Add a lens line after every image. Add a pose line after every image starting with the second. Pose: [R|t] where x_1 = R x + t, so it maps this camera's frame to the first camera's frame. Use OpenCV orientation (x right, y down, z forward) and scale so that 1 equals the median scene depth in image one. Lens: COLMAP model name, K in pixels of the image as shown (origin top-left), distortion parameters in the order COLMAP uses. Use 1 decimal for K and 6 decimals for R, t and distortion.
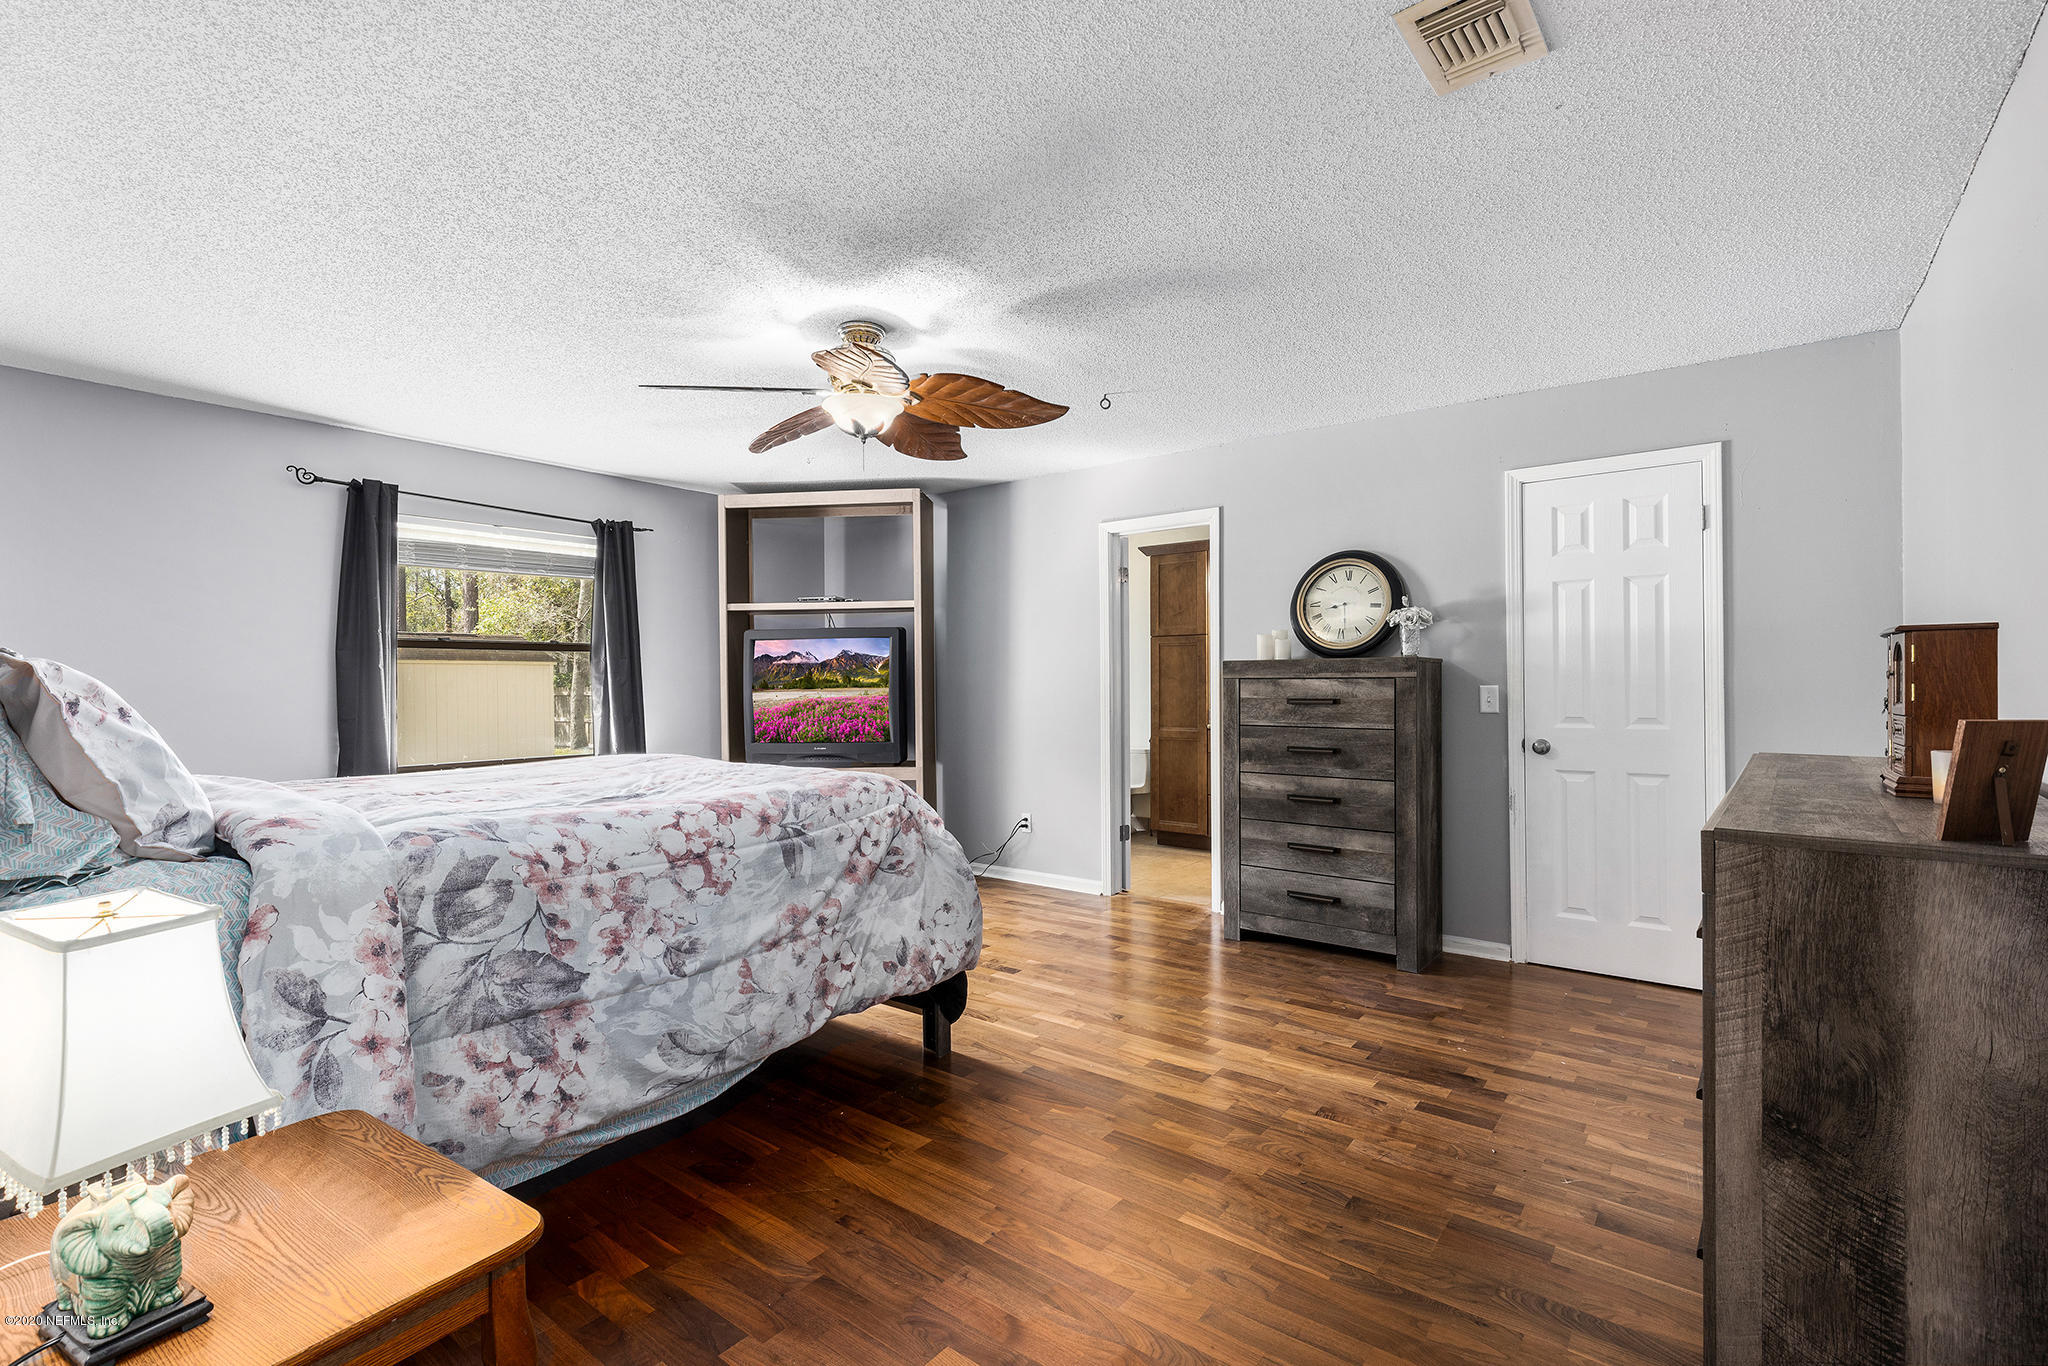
lens RADIAL K [[929.6, 0, 1025.5], [0, 929.6, 678.1], [0, 0, 1]] dist [0.002383, 0.000169]
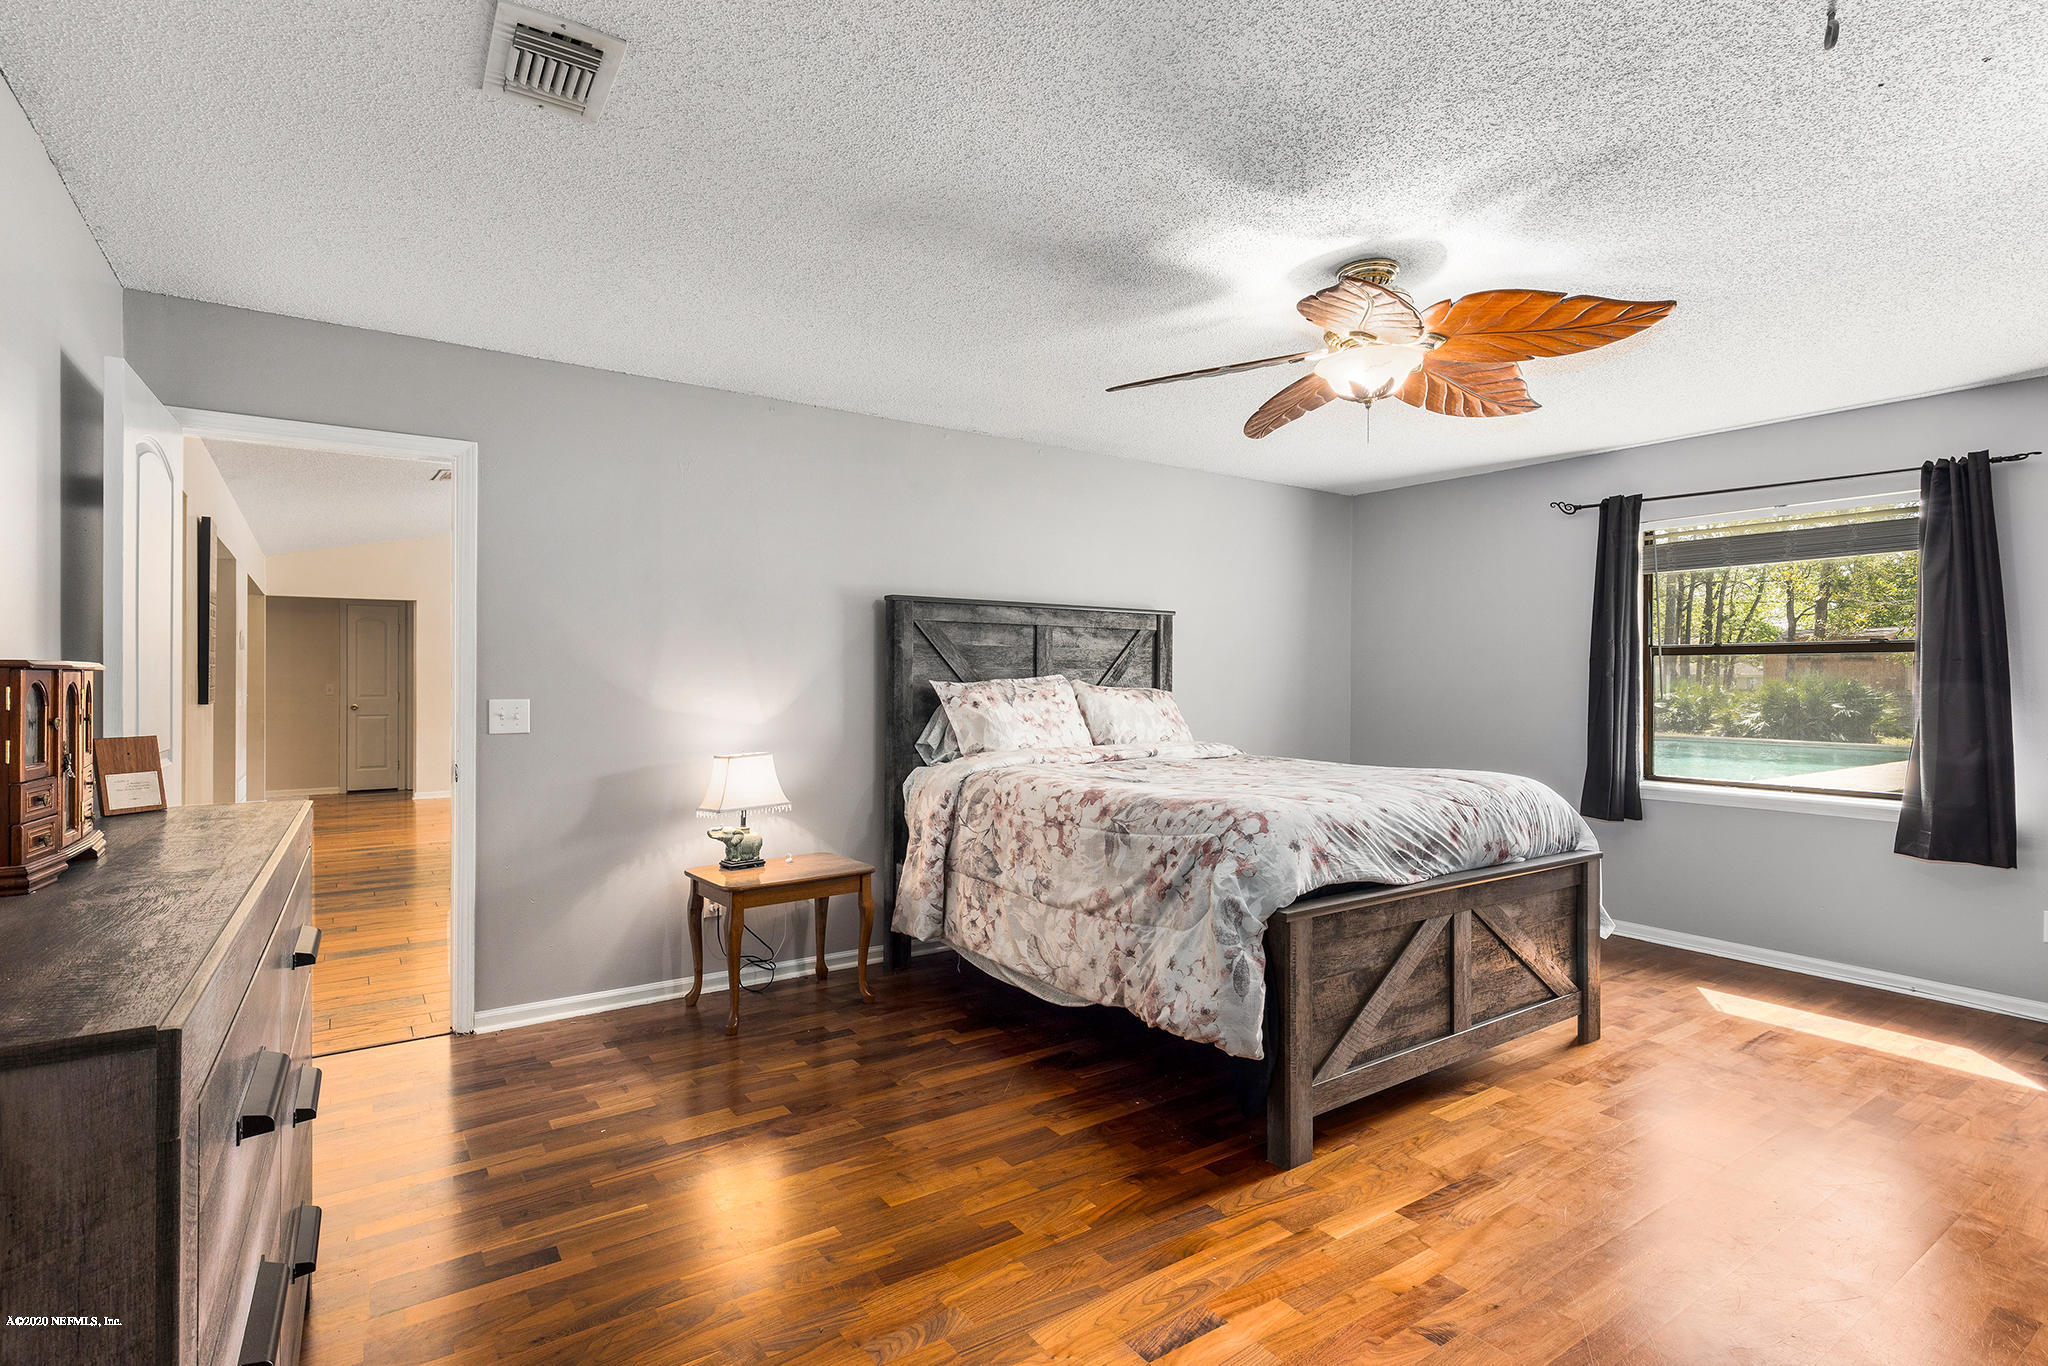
lens RADIAL K [[929.6, 0, 1025.5], [0, 929.6, 678.1], [0, 0, 1]] dist [0.002383, 0.000169]
pose [[-0.267662, 0.003689, -0.963506, 0.933317], [-0.000760, 0.999992, 0.004039, -0.026524], [0.963512, 0.001813, -0.267657, 1.252161]]
